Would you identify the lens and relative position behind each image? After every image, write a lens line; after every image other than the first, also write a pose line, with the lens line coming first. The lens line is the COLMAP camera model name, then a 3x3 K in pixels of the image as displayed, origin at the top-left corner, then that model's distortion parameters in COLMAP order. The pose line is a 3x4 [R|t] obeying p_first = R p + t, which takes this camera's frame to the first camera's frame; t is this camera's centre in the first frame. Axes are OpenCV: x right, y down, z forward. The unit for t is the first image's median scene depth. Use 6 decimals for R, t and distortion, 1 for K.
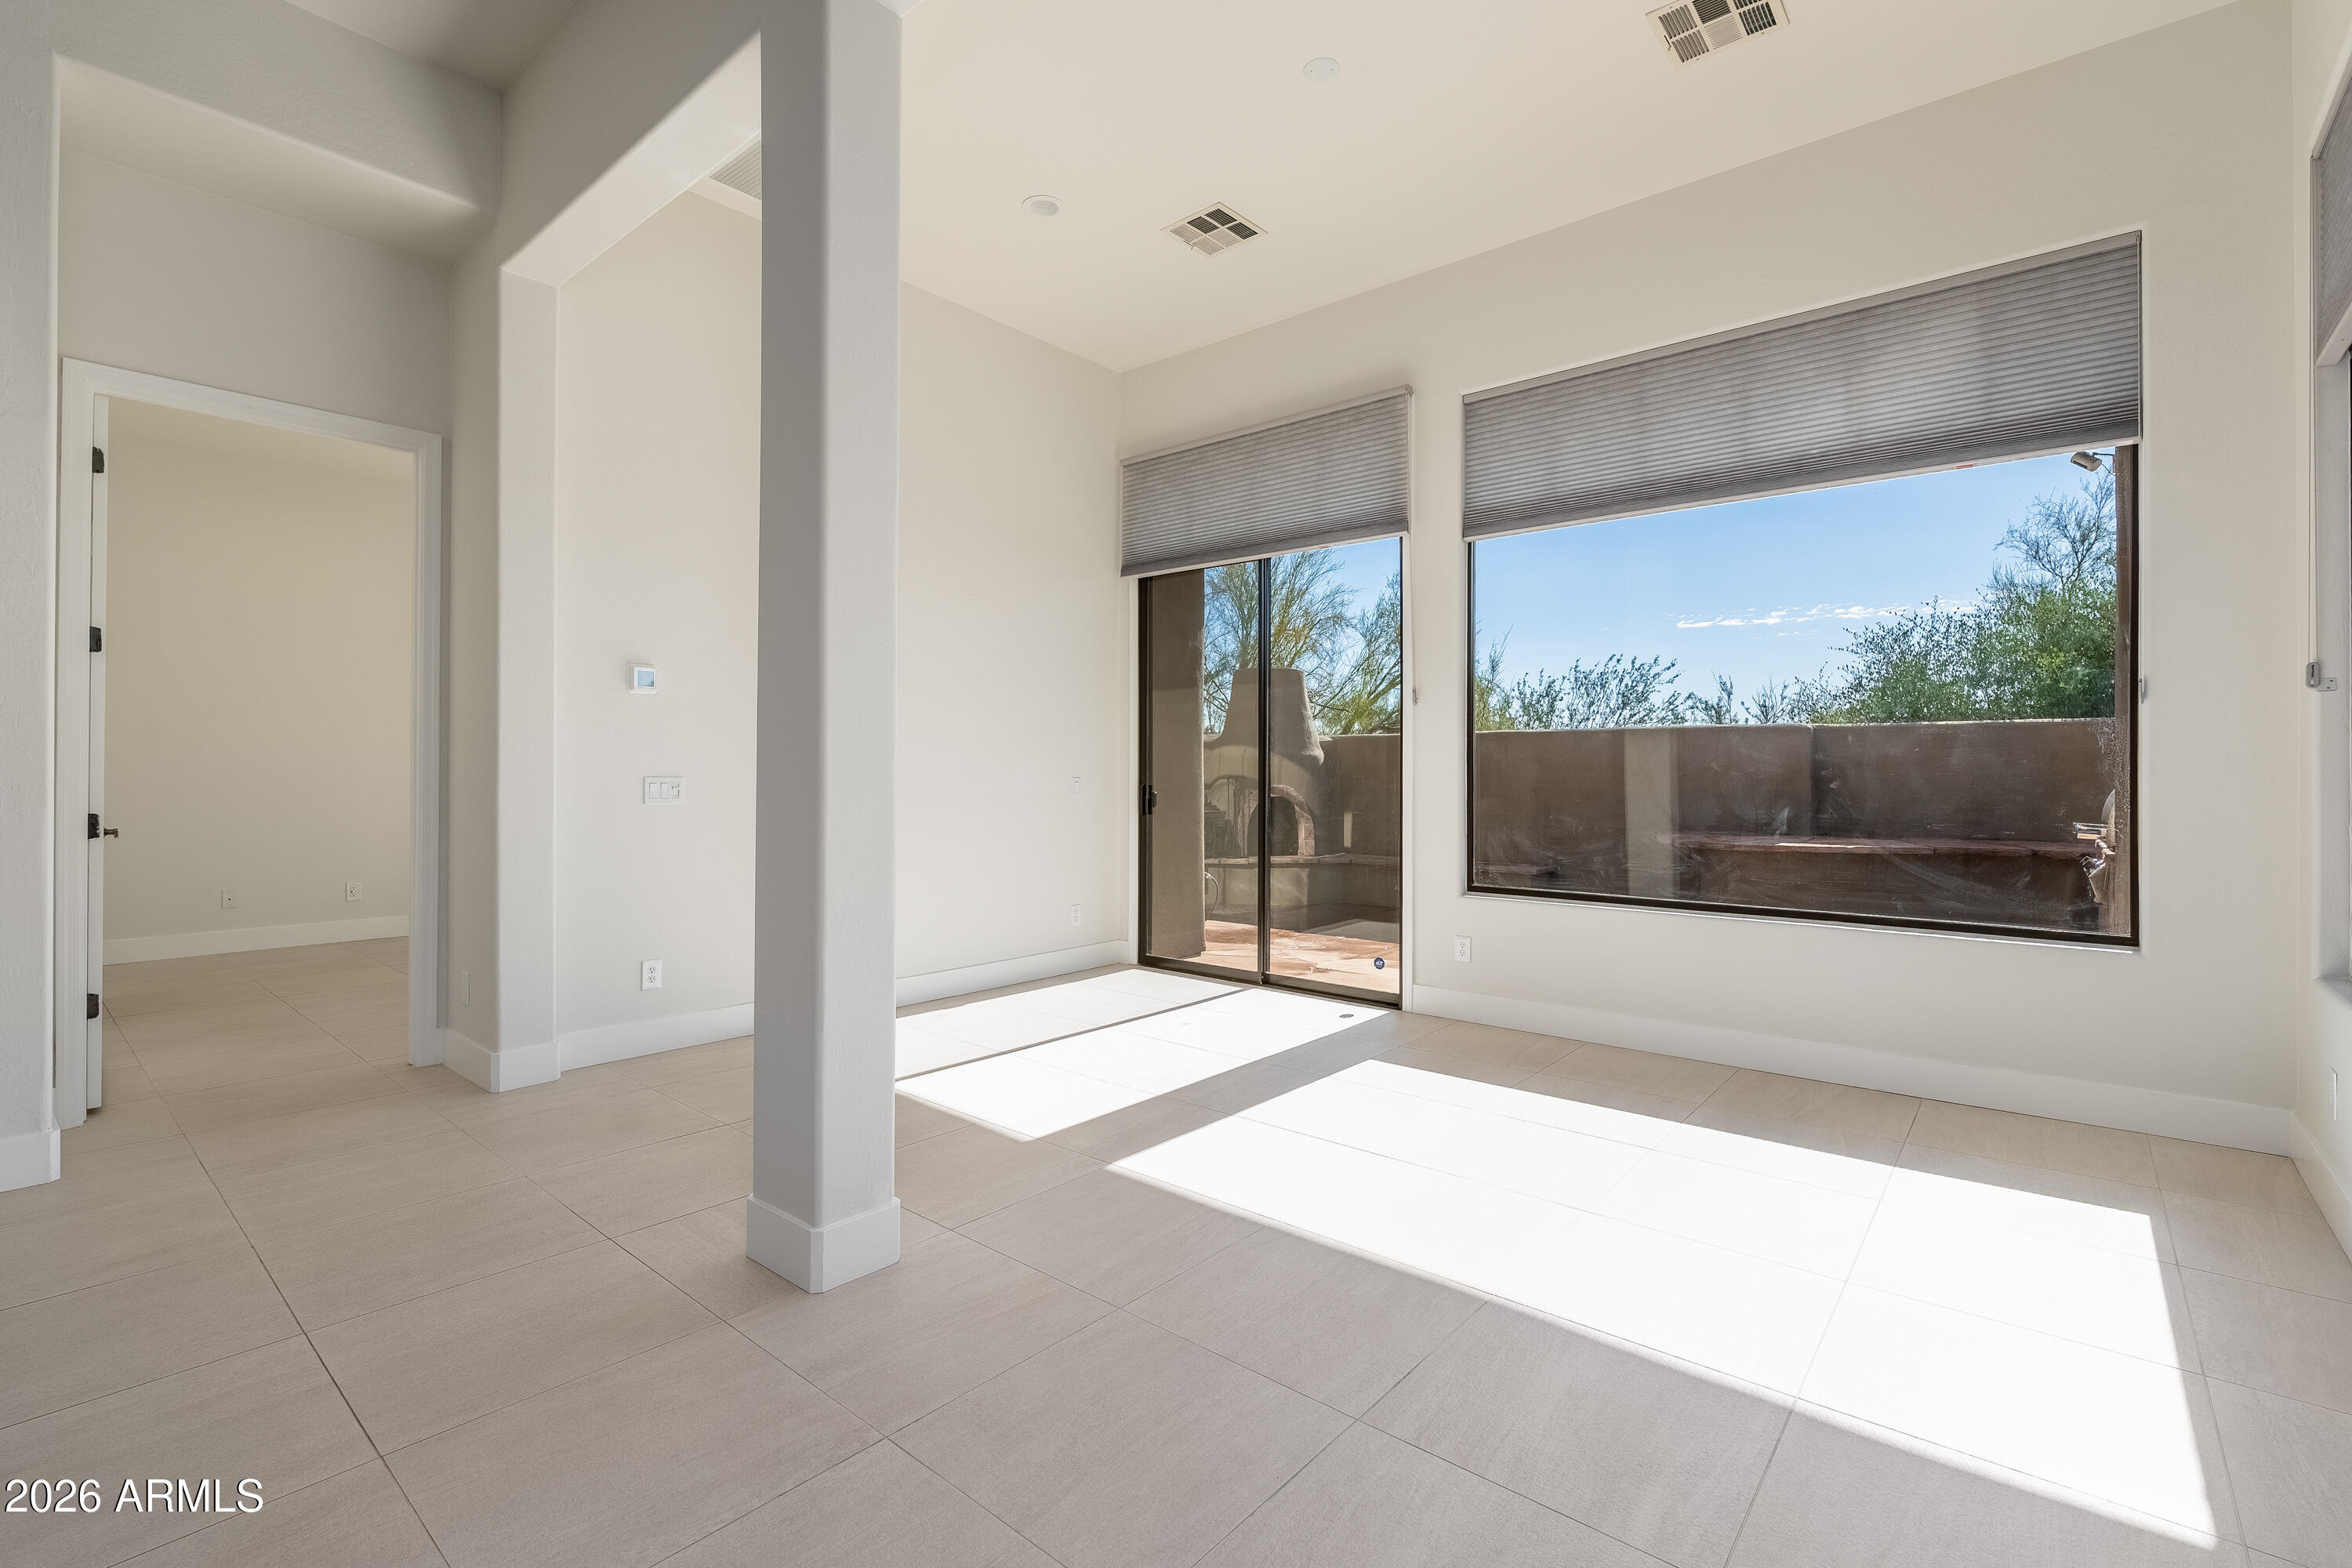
lens RADIAL K [[1026.9, 0, 1184.5], [0, 1026.9, 747.0], [0, 0, 1]] dist [-0.002757, 0.000575]
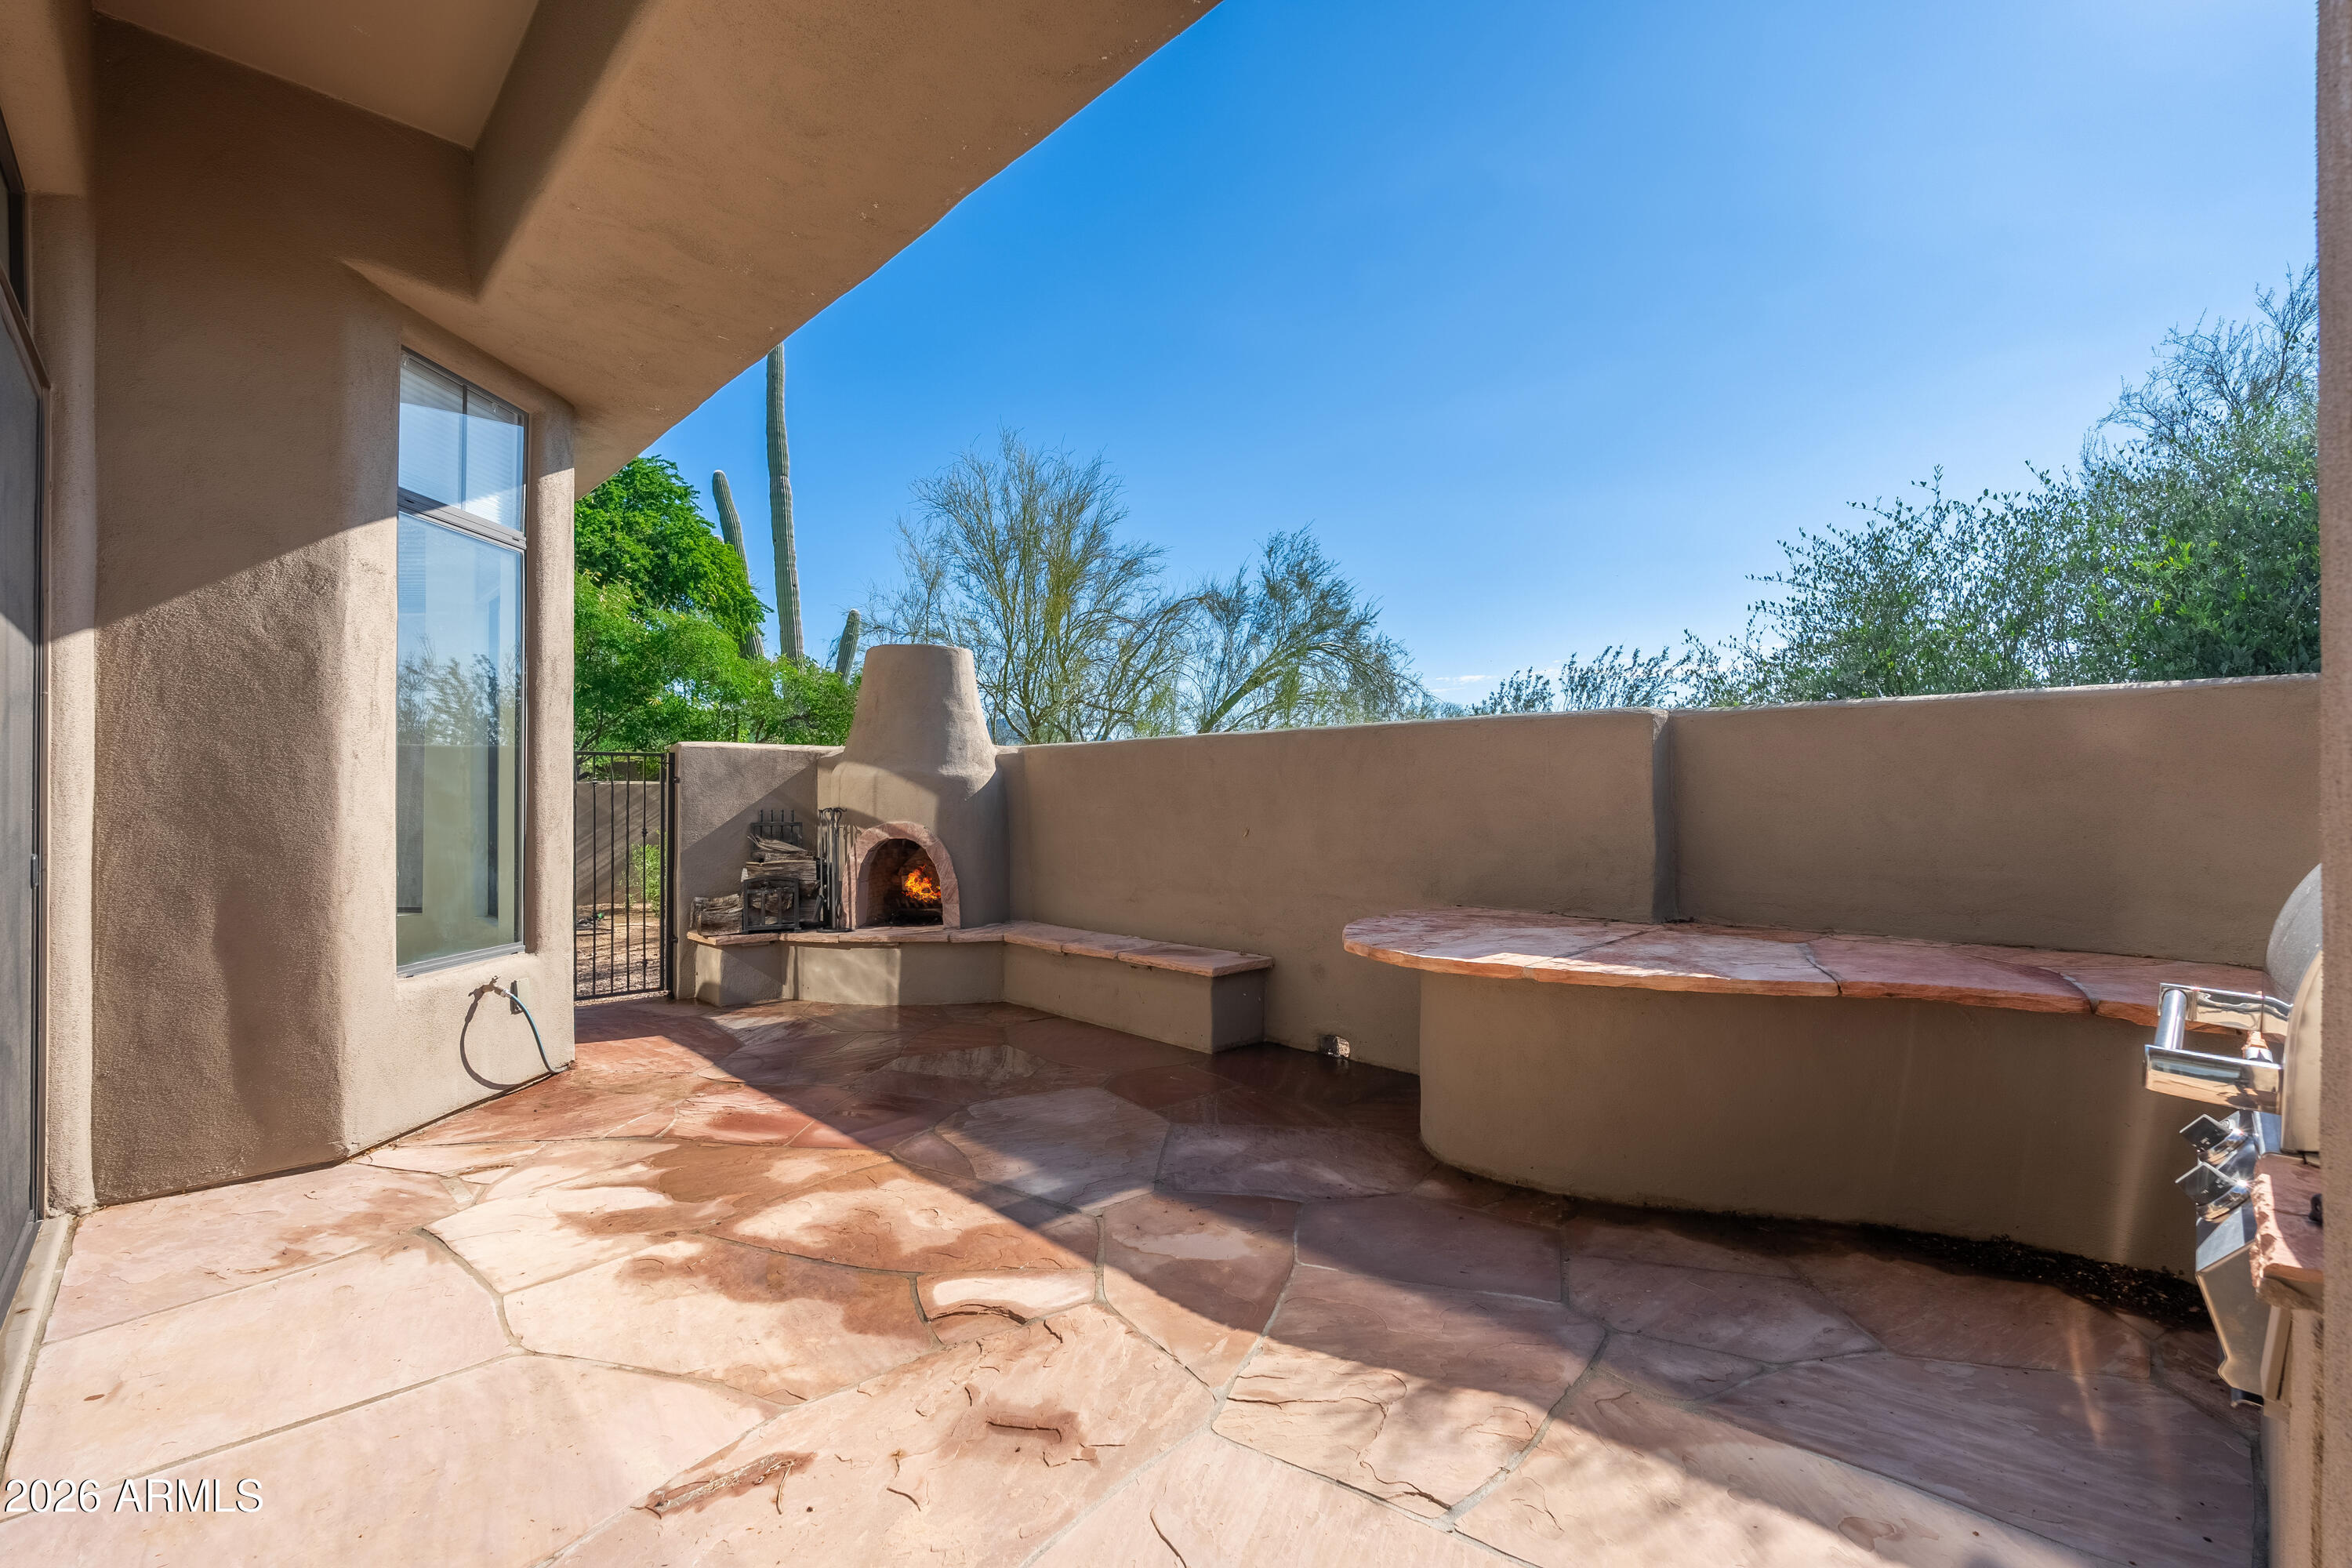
lens RADIAL K [[1026.9, 0, 1181.7], [0, 1026.9, 792.5], [0, 0, 1]] dist [-0.002757, 0.000575]
pose [[0.994454, -0.007443, -0.104904, 0.387570], [0.009301, 0.999808, 0.017232, 0.009601], [0.104756, -0.018112, 0.994333, 0.415183]]
